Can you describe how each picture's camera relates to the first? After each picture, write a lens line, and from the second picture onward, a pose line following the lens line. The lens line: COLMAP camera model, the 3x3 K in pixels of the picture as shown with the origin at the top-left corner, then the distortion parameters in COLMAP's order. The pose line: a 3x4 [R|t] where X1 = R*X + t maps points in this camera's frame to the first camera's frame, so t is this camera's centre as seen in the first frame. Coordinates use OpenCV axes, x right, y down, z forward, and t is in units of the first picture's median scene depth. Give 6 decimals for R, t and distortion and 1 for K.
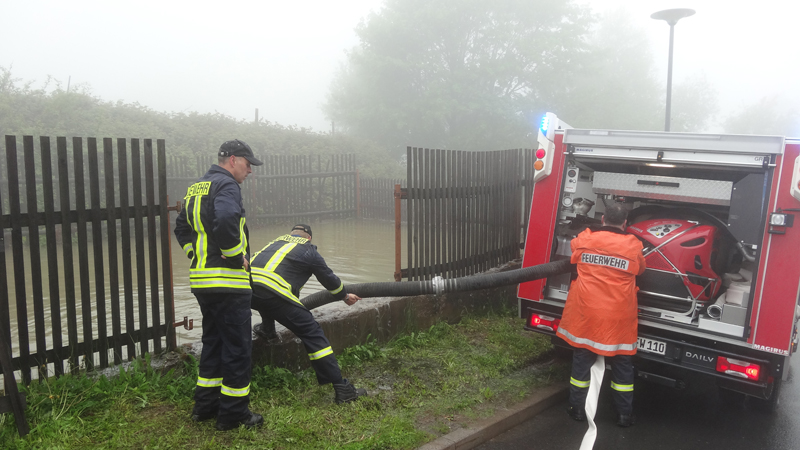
lens RADIAL K [[585.9, 0, 400.0], [0, 585.9, 225.0], [0, 0, 1]] dist [0.000121, -0.003147]
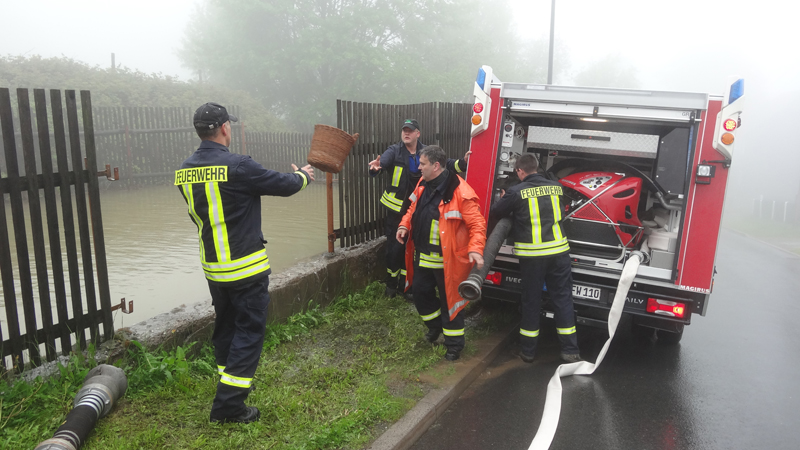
lens RADIAL K [[585.9, 0, 400.0], [0, 585.9, 225.0], [0, 0, 1]] dist [0.000121, -0.003147]
pose [[0.972062, -0.042858, 0.230778, -0.134825], [0.023967, 0.996173, 0.084052, -0.011898], [-0.233498, -0.076173, 0.969369, 0.060187]]
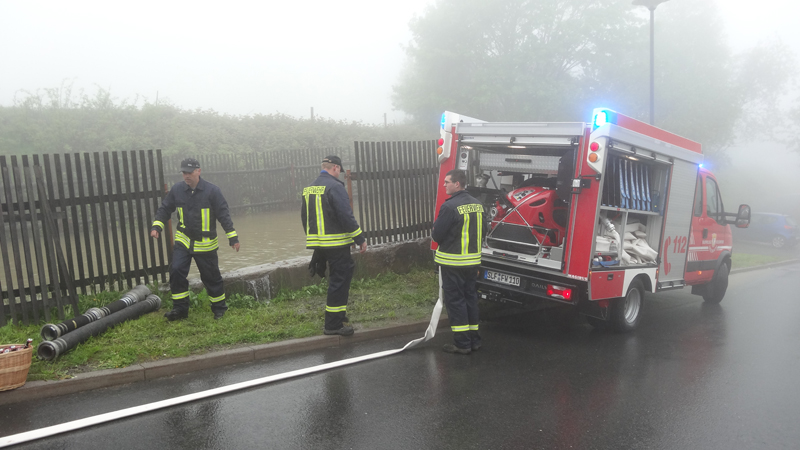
lens RADIAL K [[585.9, 0, 400.0], [0, 585.9, 225.0], [0, 0, 1]] dist [0.000121, -0.003147]
pose [[0.985435, -0.030507, -0.167296, 0.394630], [0.034958, 0.999107, 0.023730, 0.035638], [0.166423, -0.029233, 0.985621, -0.374663]]
